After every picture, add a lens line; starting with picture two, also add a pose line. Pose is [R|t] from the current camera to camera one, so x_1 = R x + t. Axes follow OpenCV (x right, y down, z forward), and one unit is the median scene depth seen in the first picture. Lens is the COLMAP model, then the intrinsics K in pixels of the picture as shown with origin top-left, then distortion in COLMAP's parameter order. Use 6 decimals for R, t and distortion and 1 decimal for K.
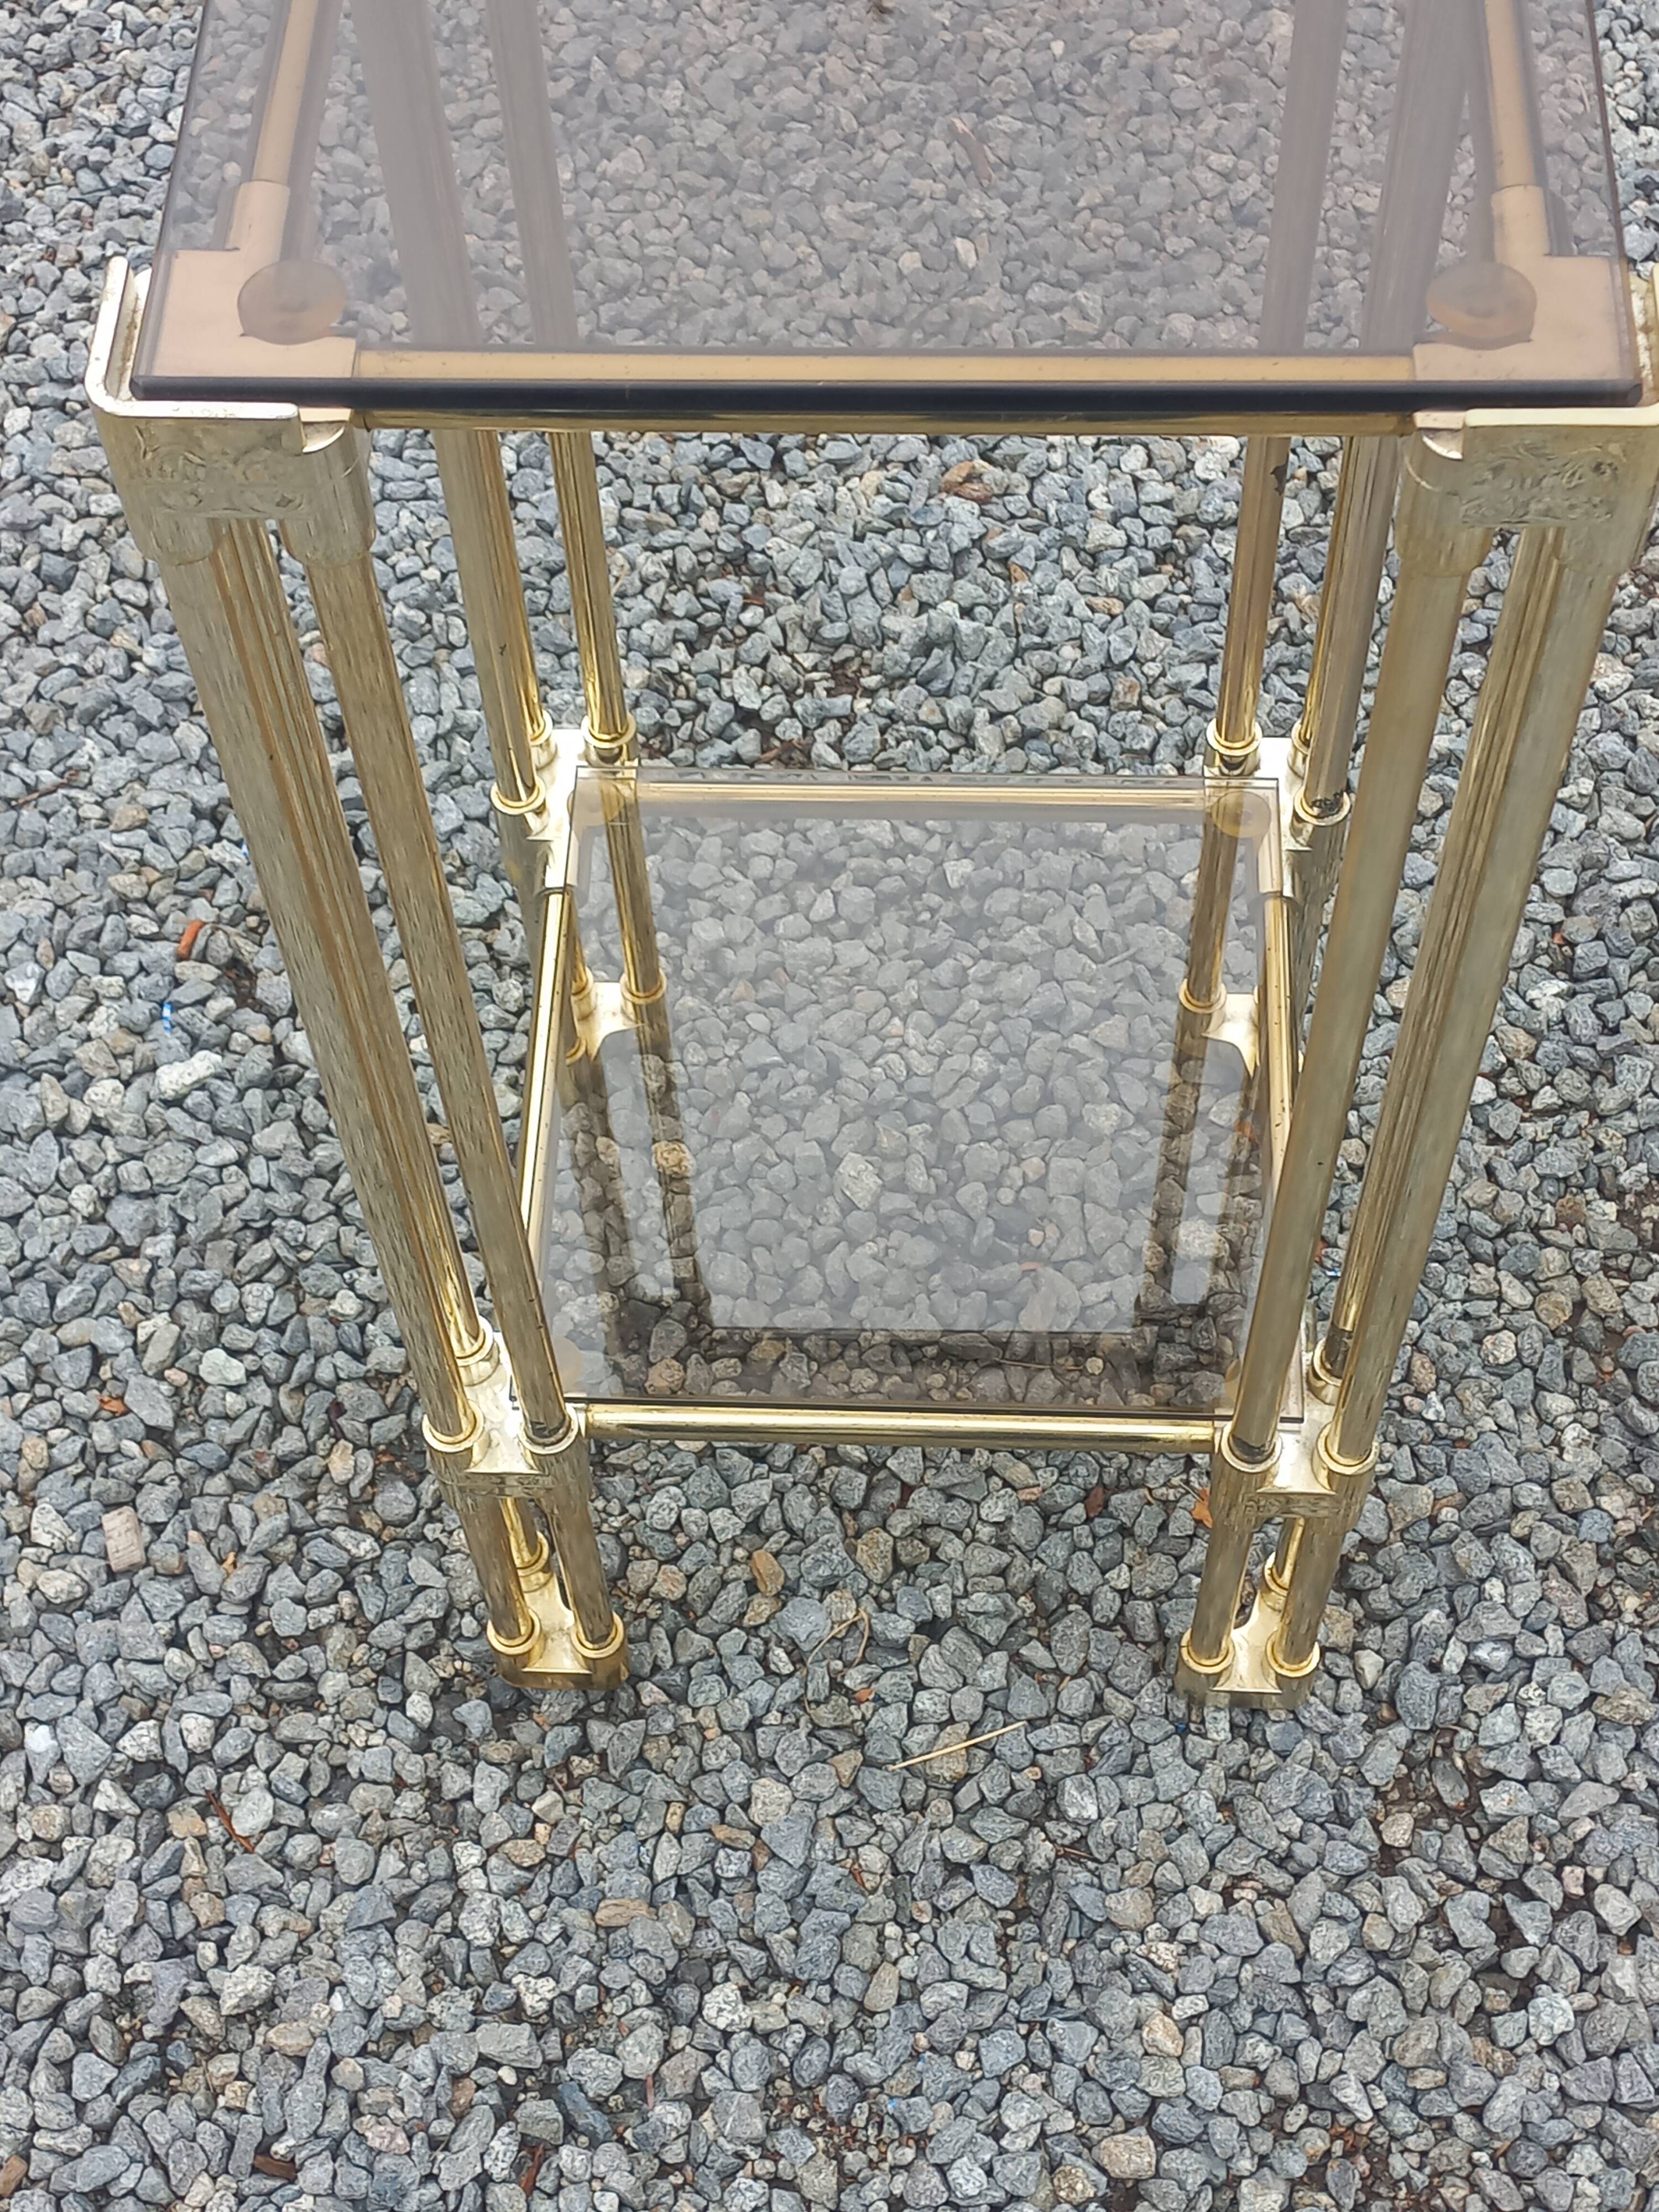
lens RADIAL K [[3173.1, 0, 820.9], [0, 3173.1, 1095.5], [0, 0, 1]] dist [0.077983, 0.000000]
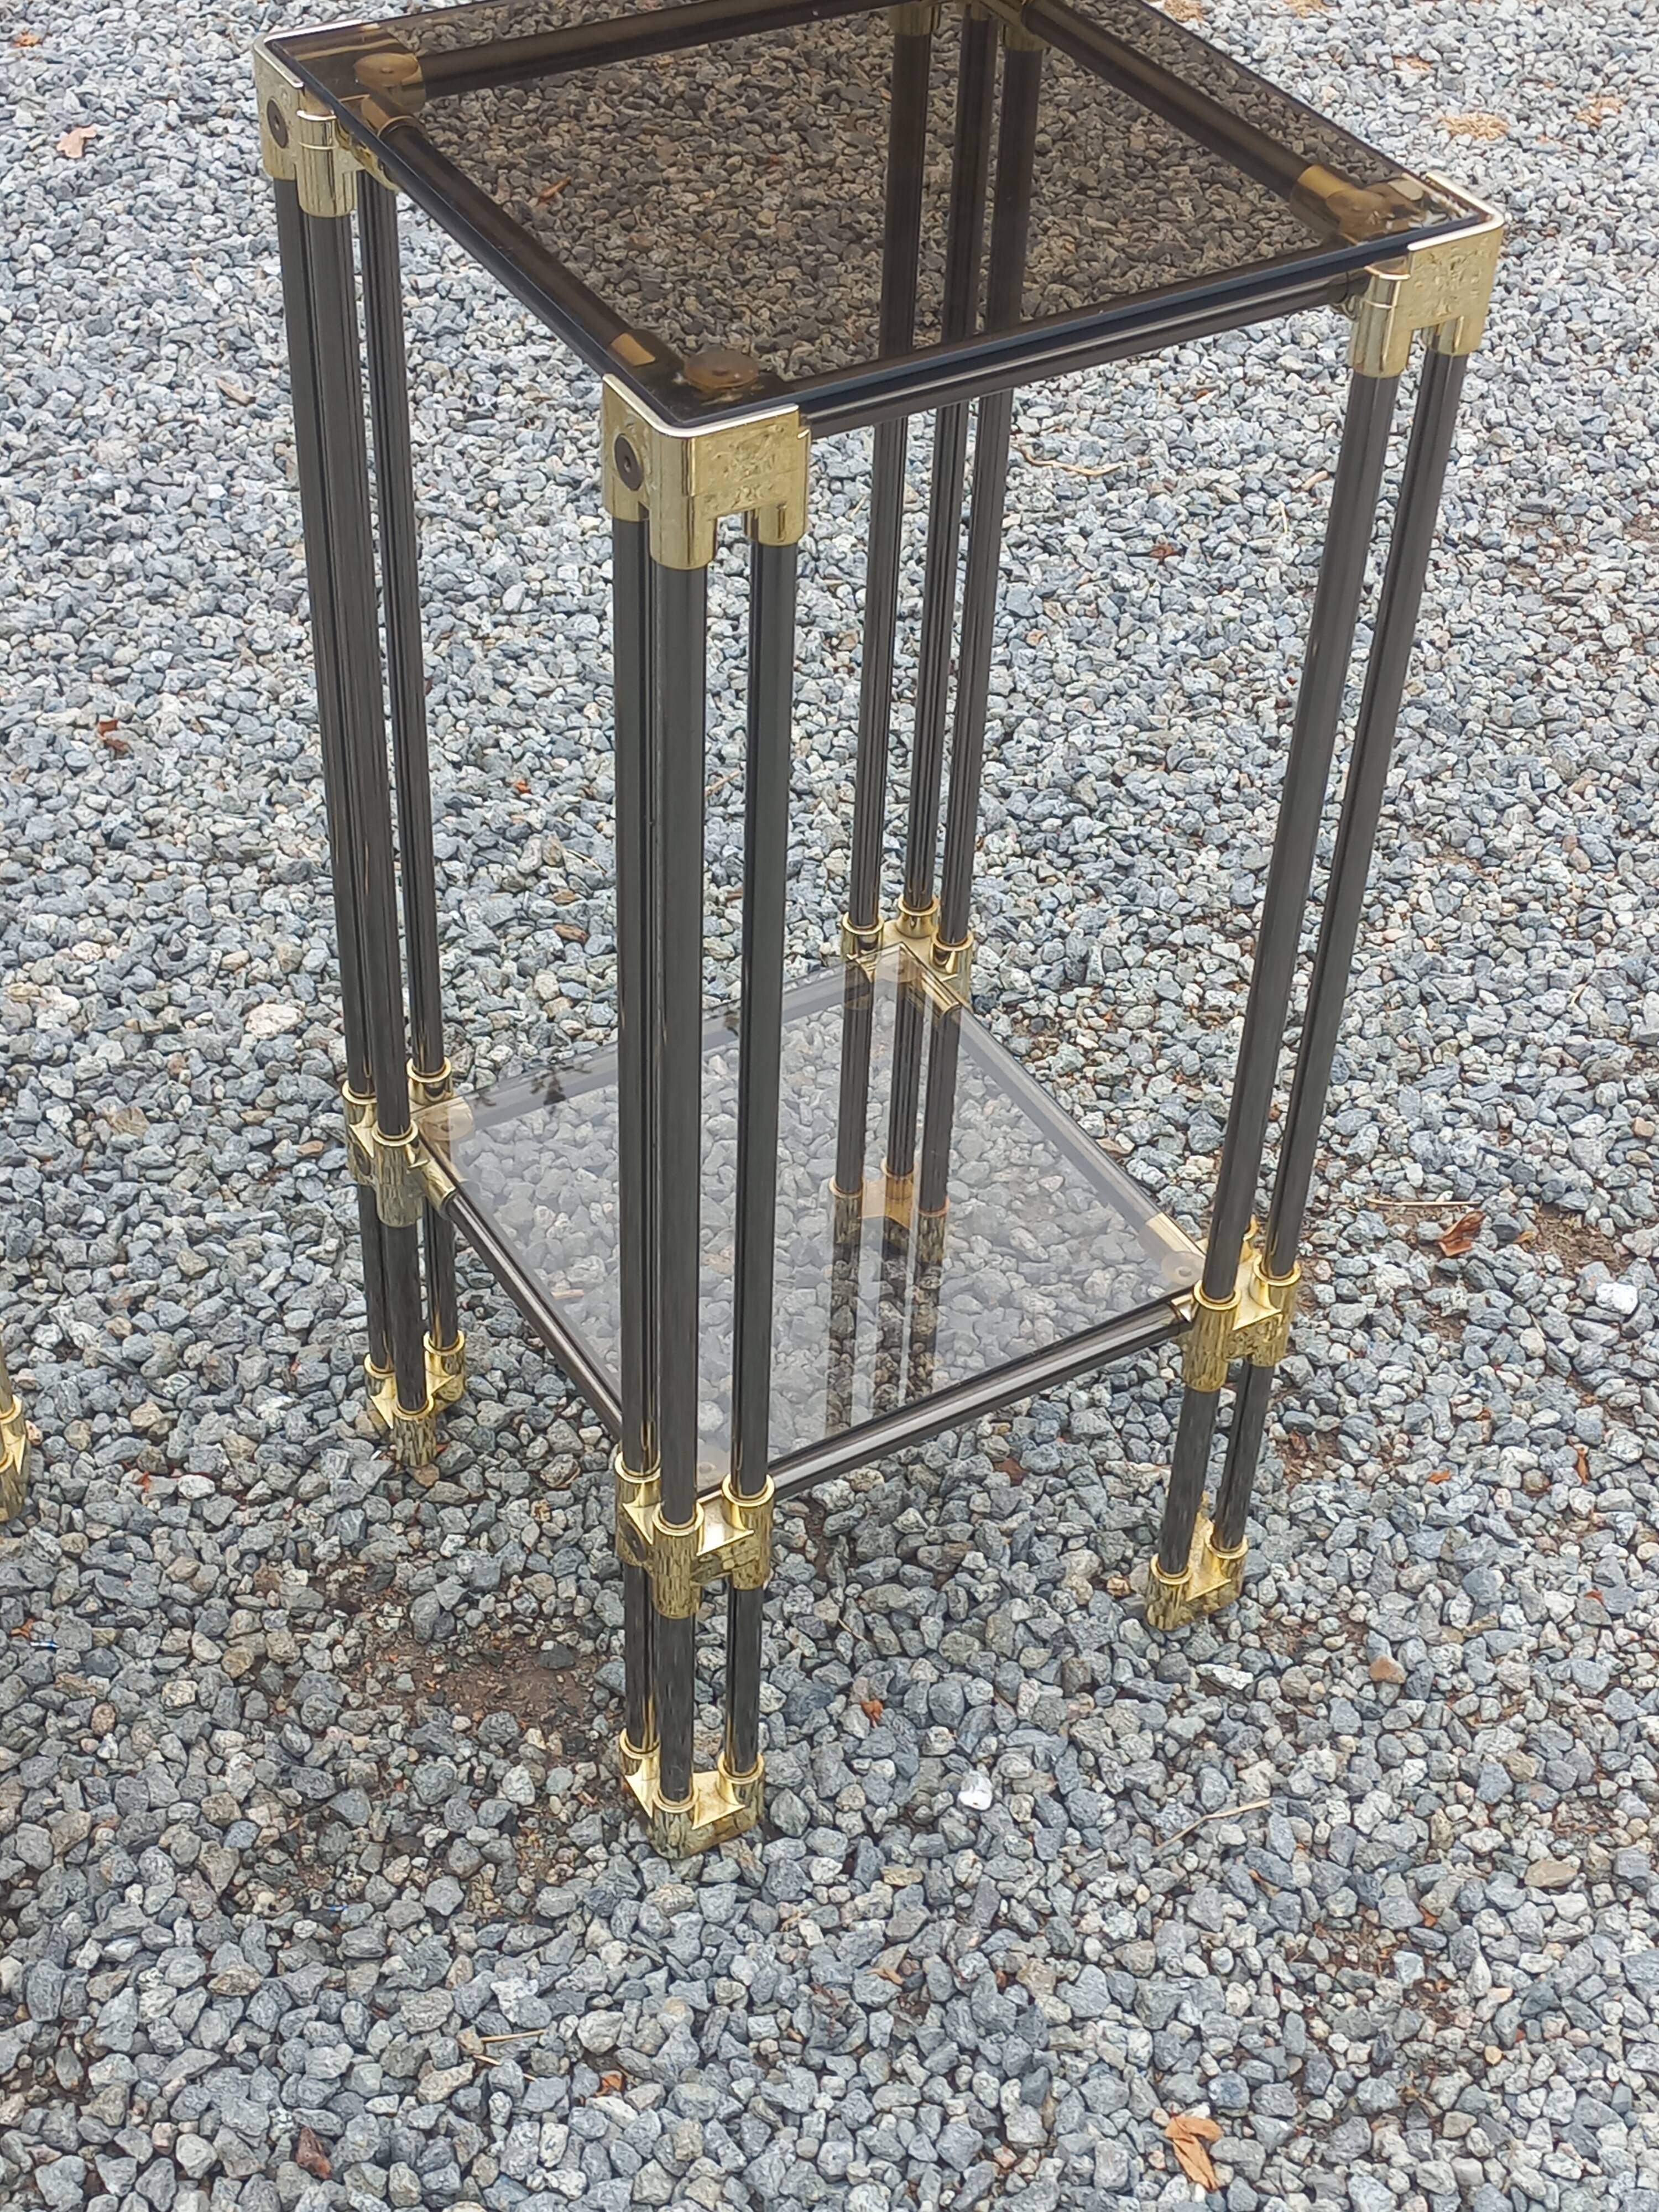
lens RADIAL K [[3173.1, 0, 844.8], [0, 3173.1, 1102.6], [0, 0, 1]] dist [0.077983, 0.000000]
pose [[0.990072, -0.040711, 0.134539, 0.306219], [0.077339, 0.957011, -0.279549, 0.214408], [-0.117375, 0.287179, 0.950658, -0.146248]]
